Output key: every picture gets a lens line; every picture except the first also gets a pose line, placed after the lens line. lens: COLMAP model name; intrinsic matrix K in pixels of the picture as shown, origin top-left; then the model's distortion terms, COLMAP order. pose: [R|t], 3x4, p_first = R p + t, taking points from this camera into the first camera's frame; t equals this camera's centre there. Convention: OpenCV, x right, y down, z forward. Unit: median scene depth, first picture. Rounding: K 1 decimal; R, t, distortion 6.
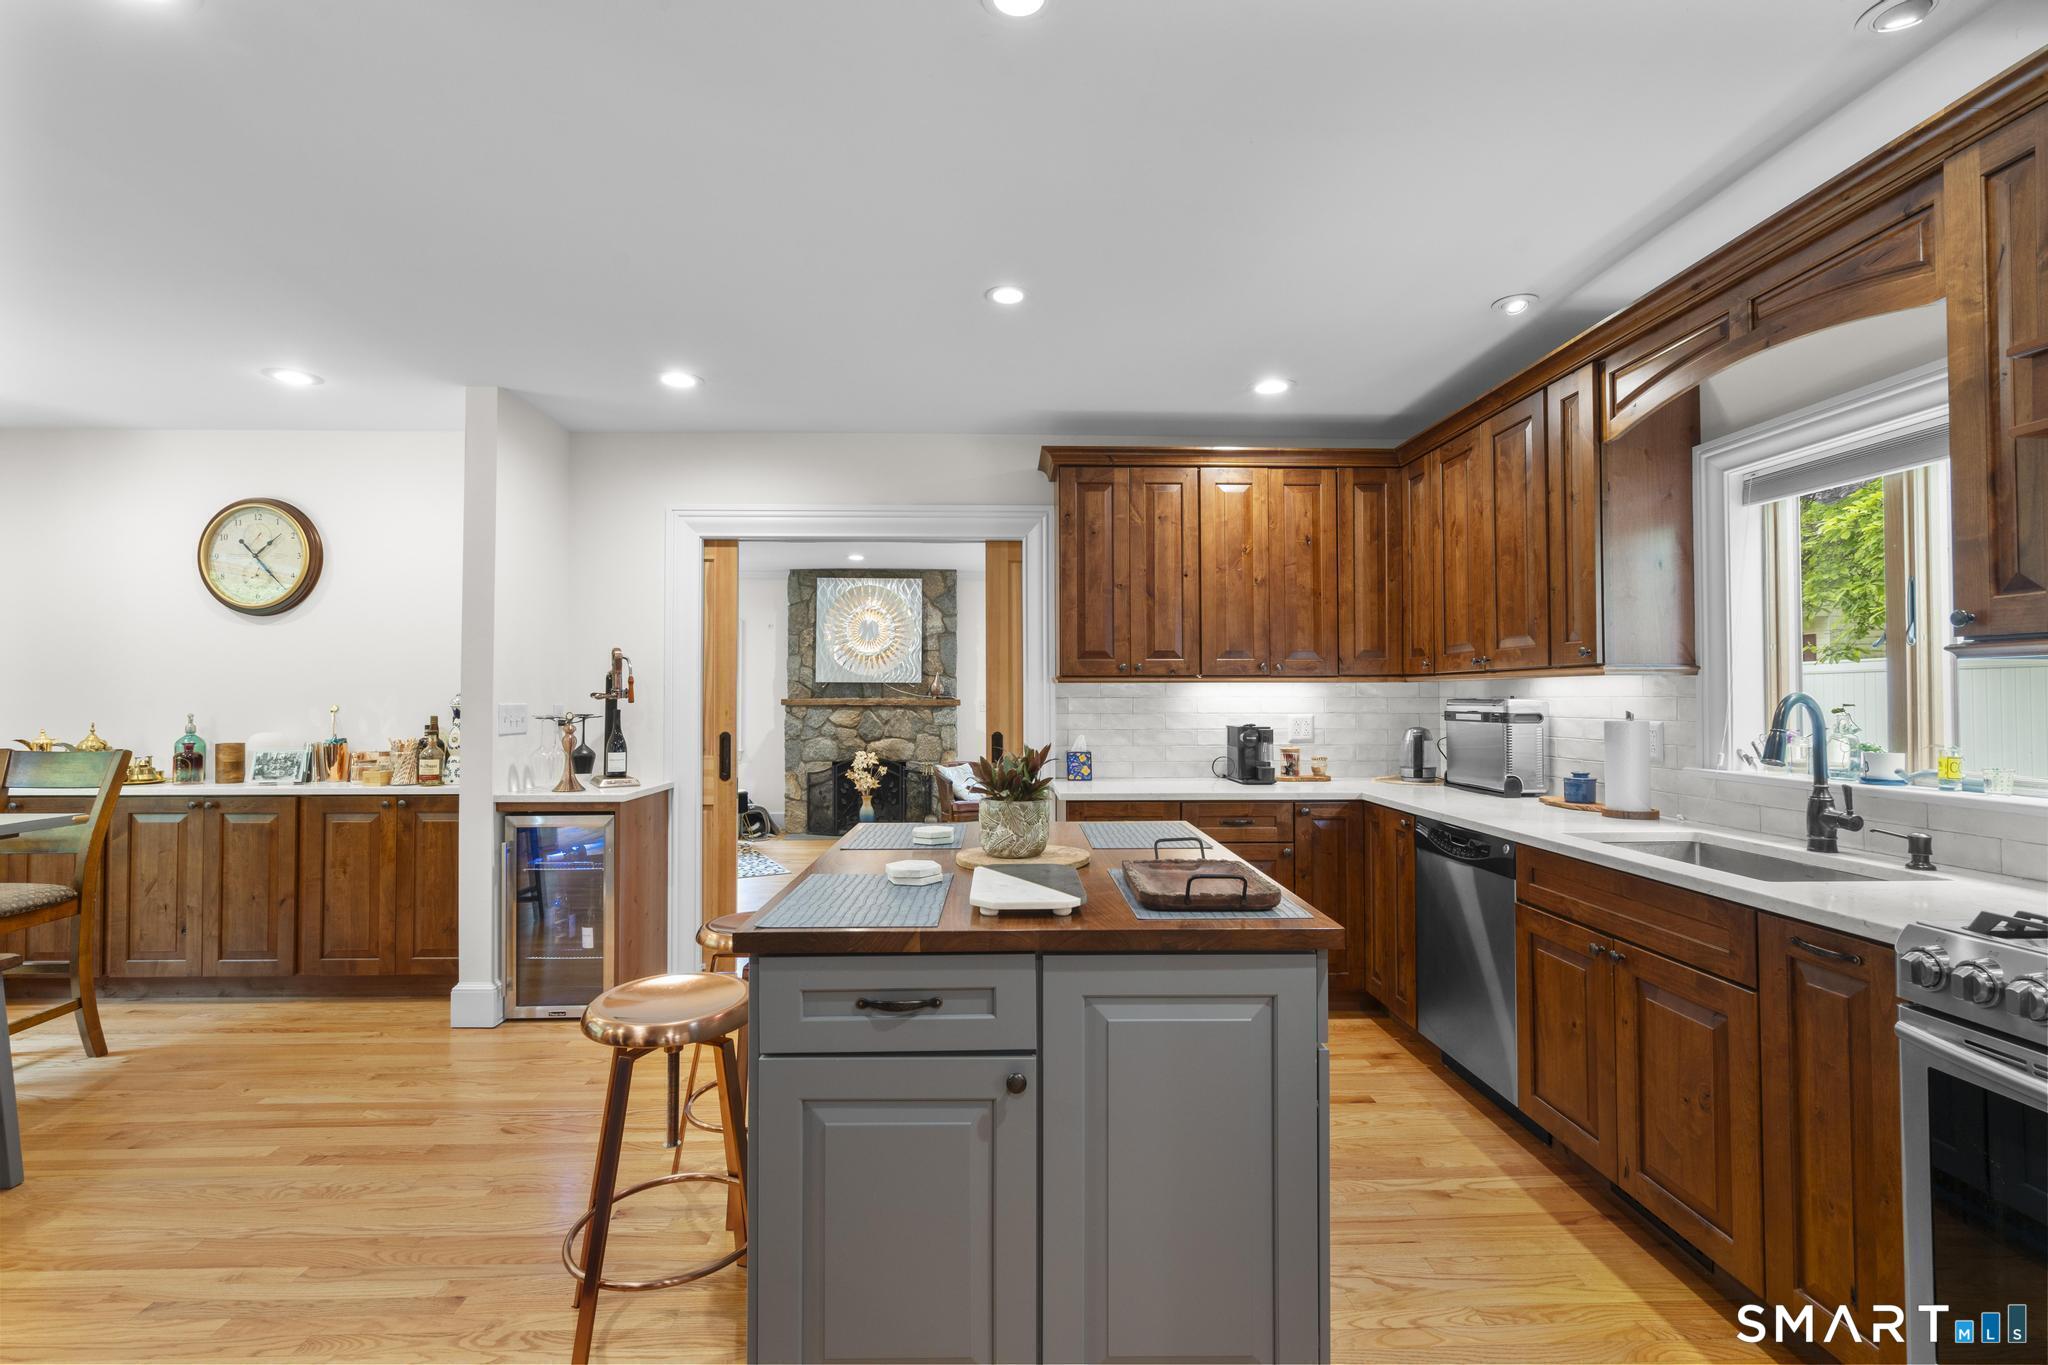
lens RADIAL K [[923.4, 0, 1019.6], [0, 923.4, 677.5], [0, 0, 1]] dist [-0.001238, 0.000266]
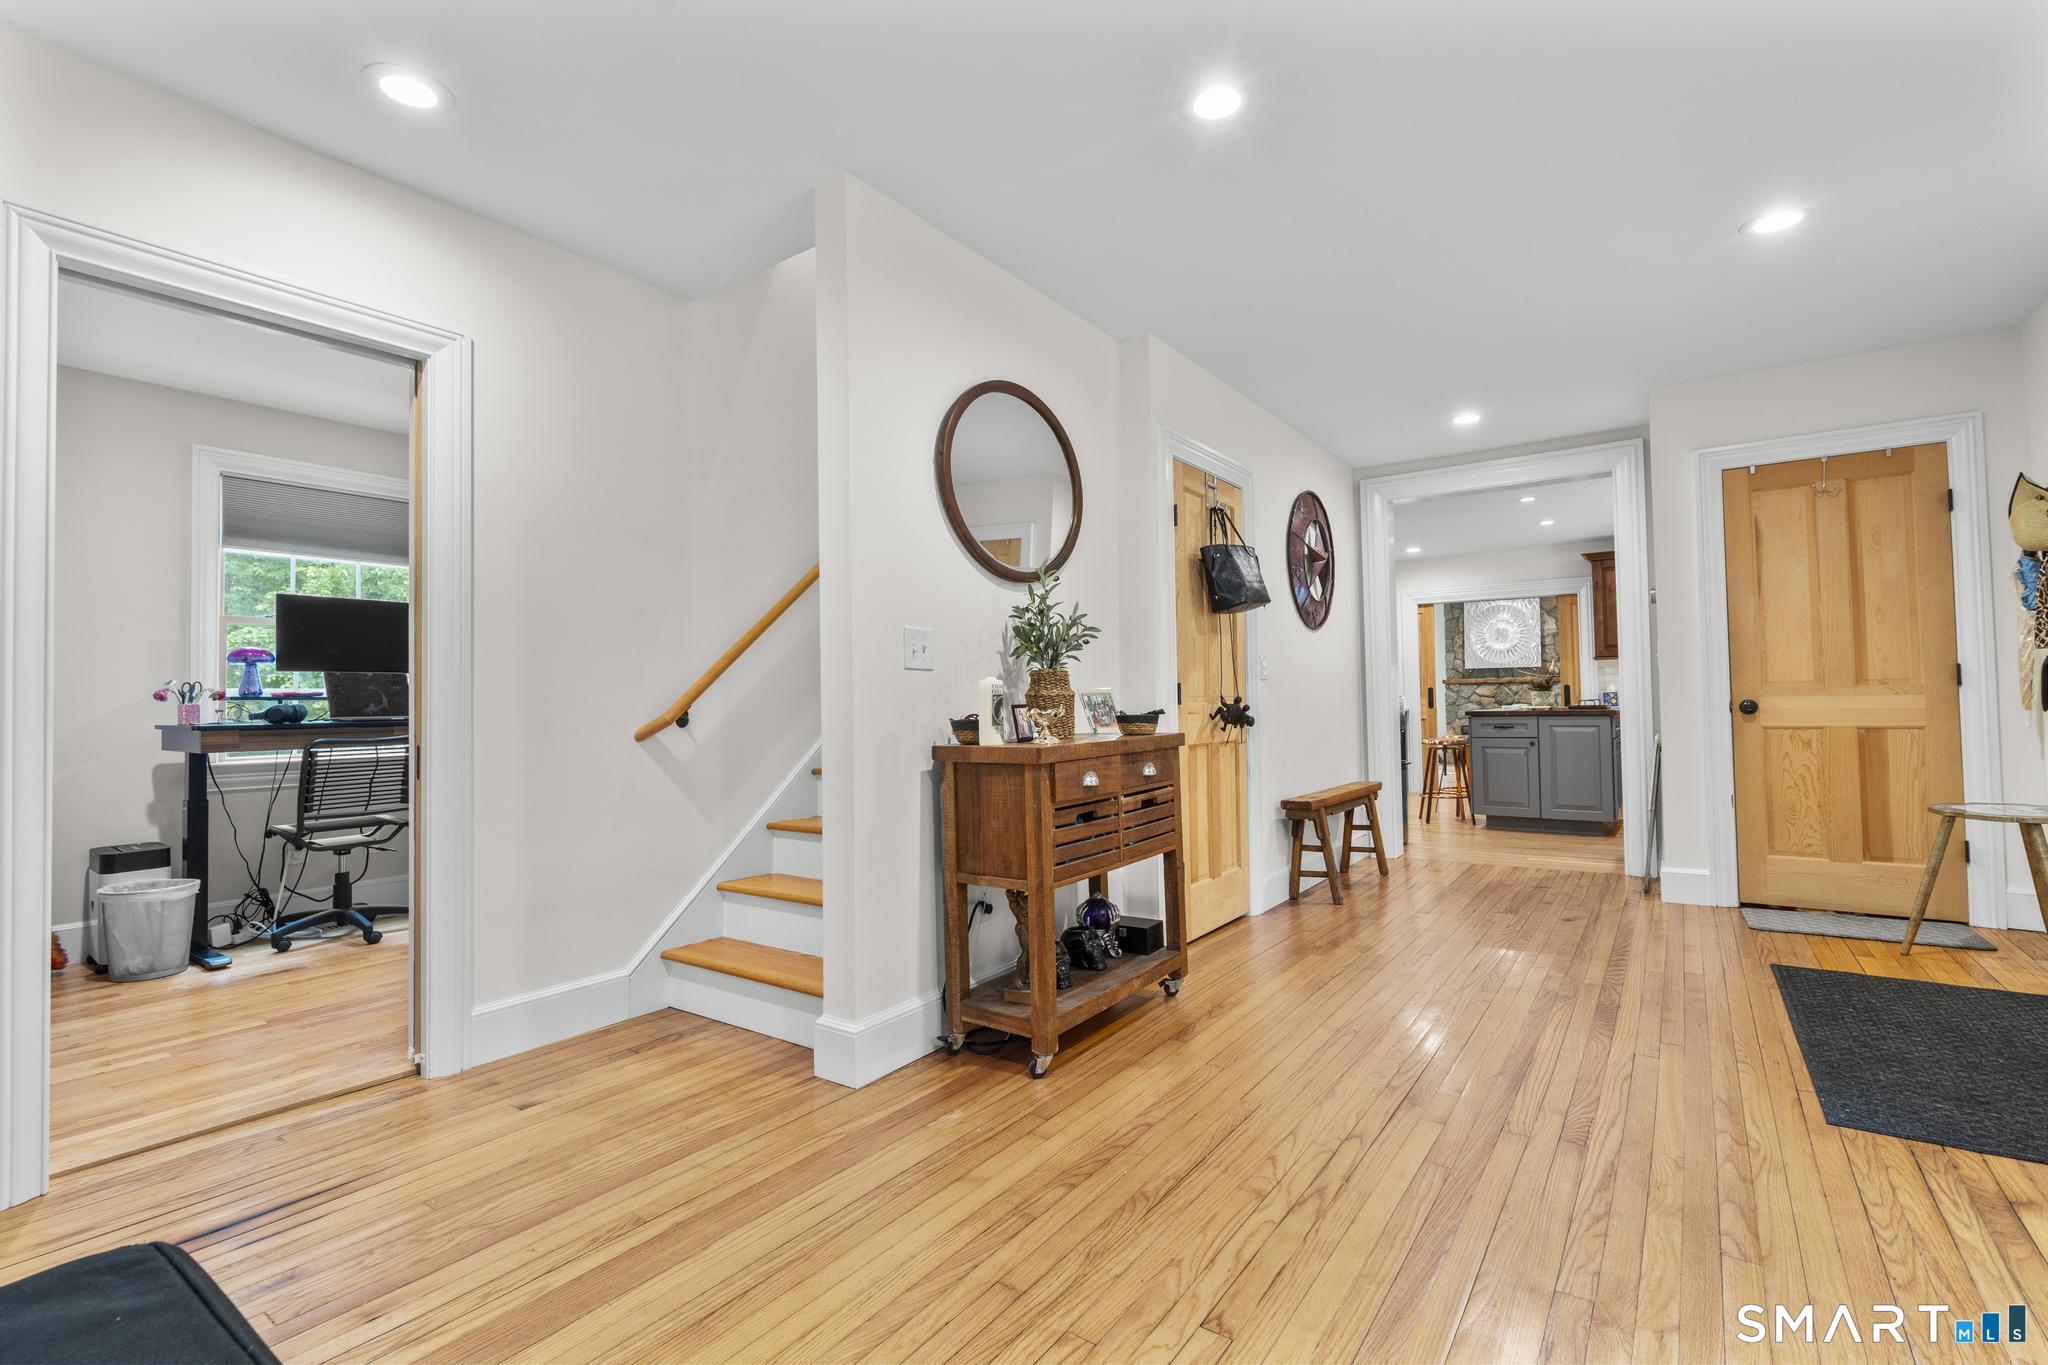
lens RADIAL K [[923.4, 0, 1019.6], [0, 923.4, 677.5], [0, 0, 1]] dist [-0.001238, 0.000266]
pose [[0.795182, -0.027227, -0.605760, 0.129495], [0.027505, 0.999583, -0.008822, 0.013154], [0.605747, -0.009646, 0.795599, -0.718642]]
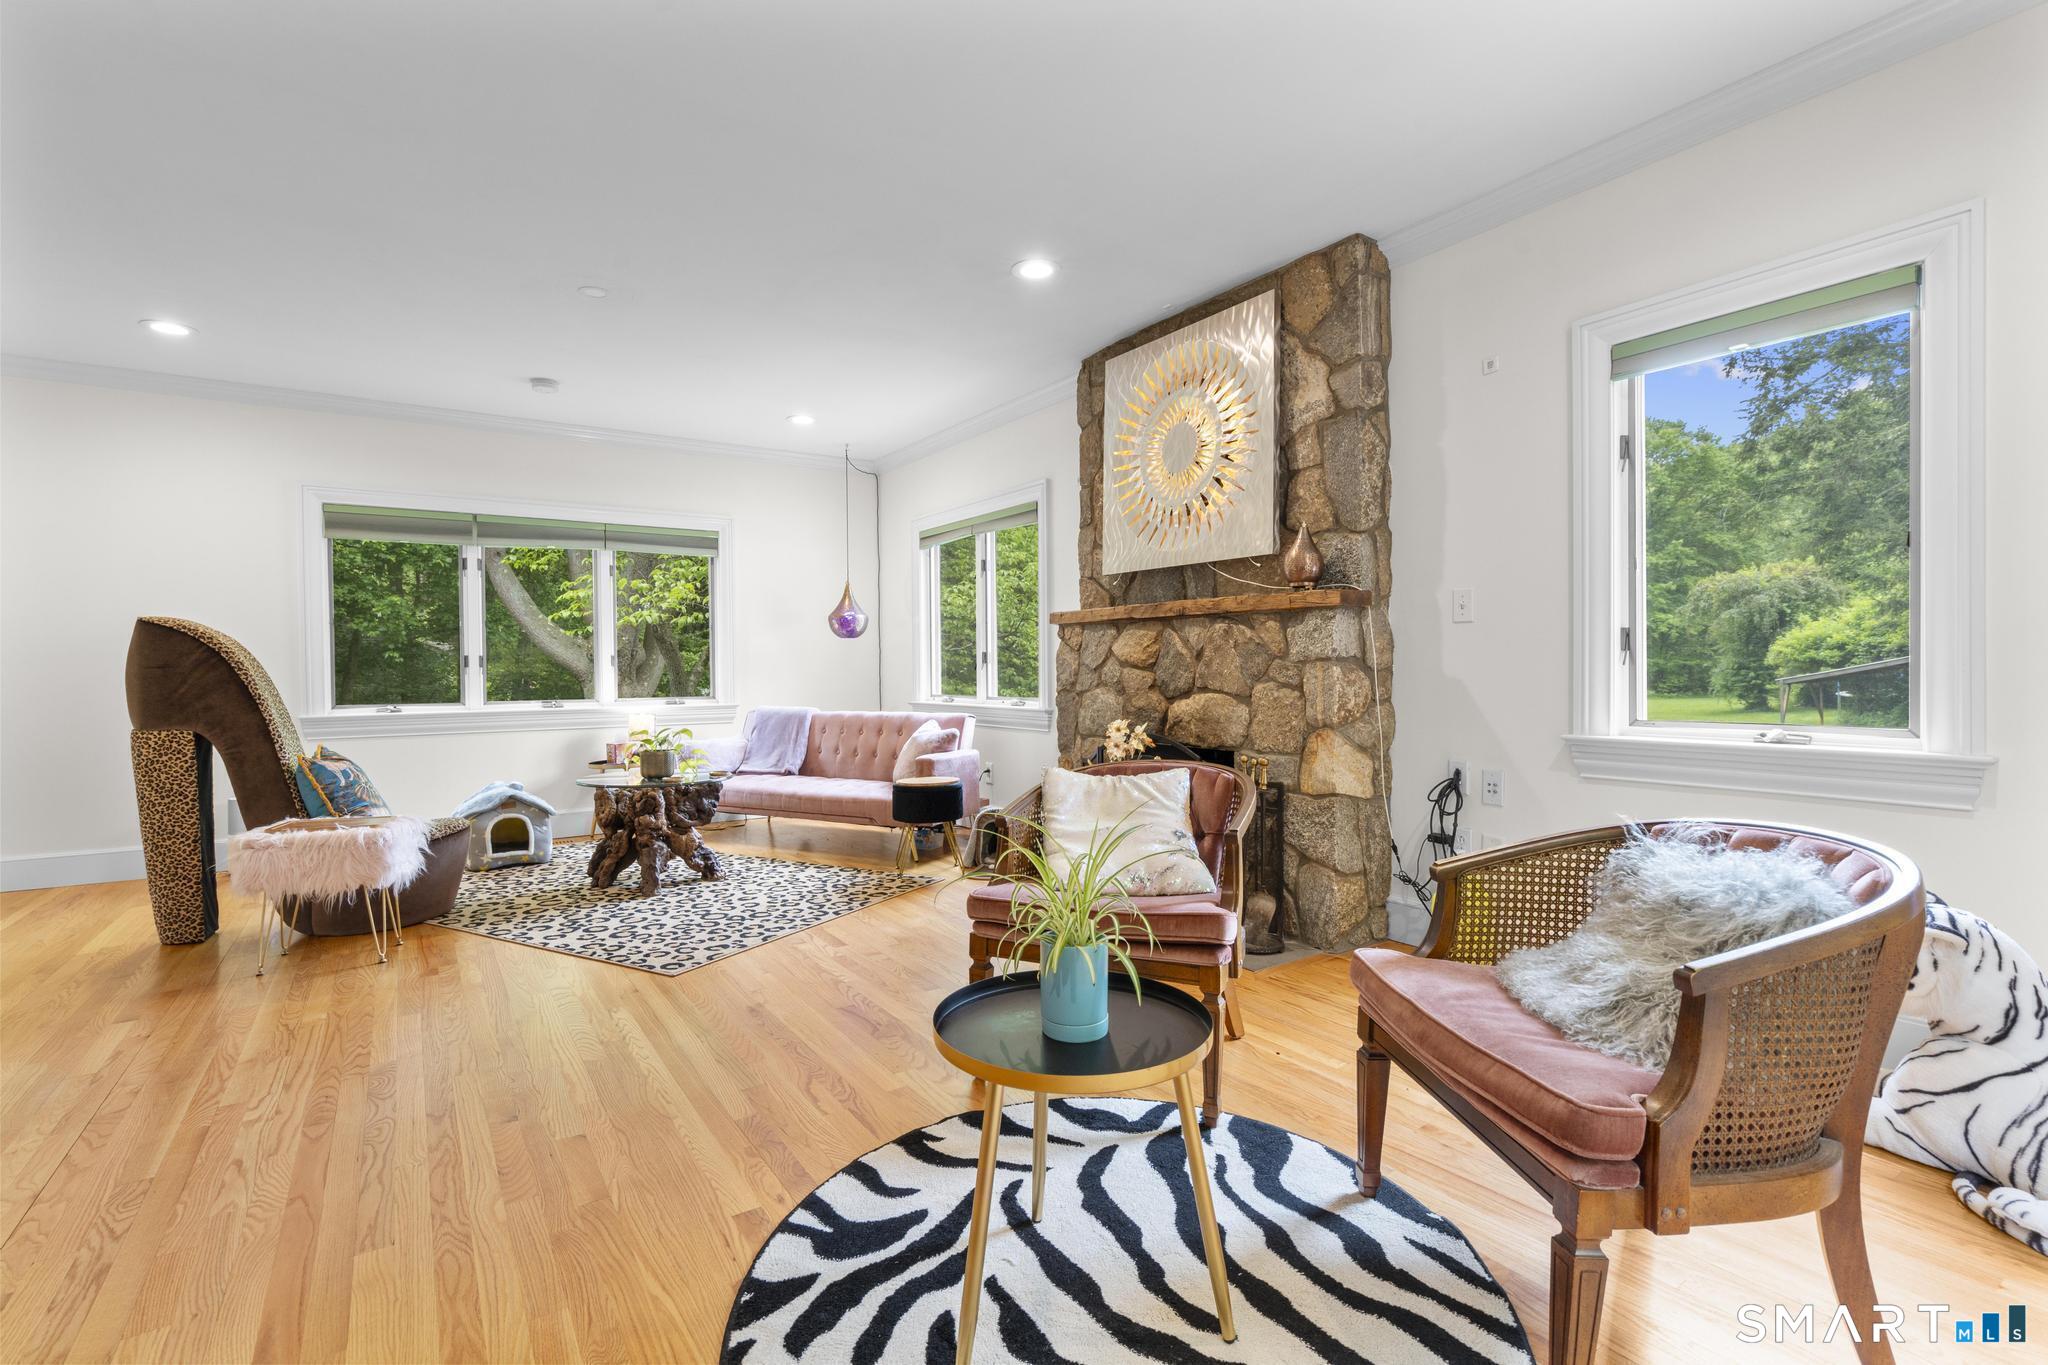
lens RADIAL K [[923.4, 0, 1019.6], [0, 923.4, 677.5], [0, 0, 1]] dist [-0.001238, 0.000266]
pose [[0.531732, 0.005878, -0.846892, 0.171527], [0.027332, 0.999336, 0.024096, 0.046172], [0.846471, -0.035960, 0.531219, 0.700500]]
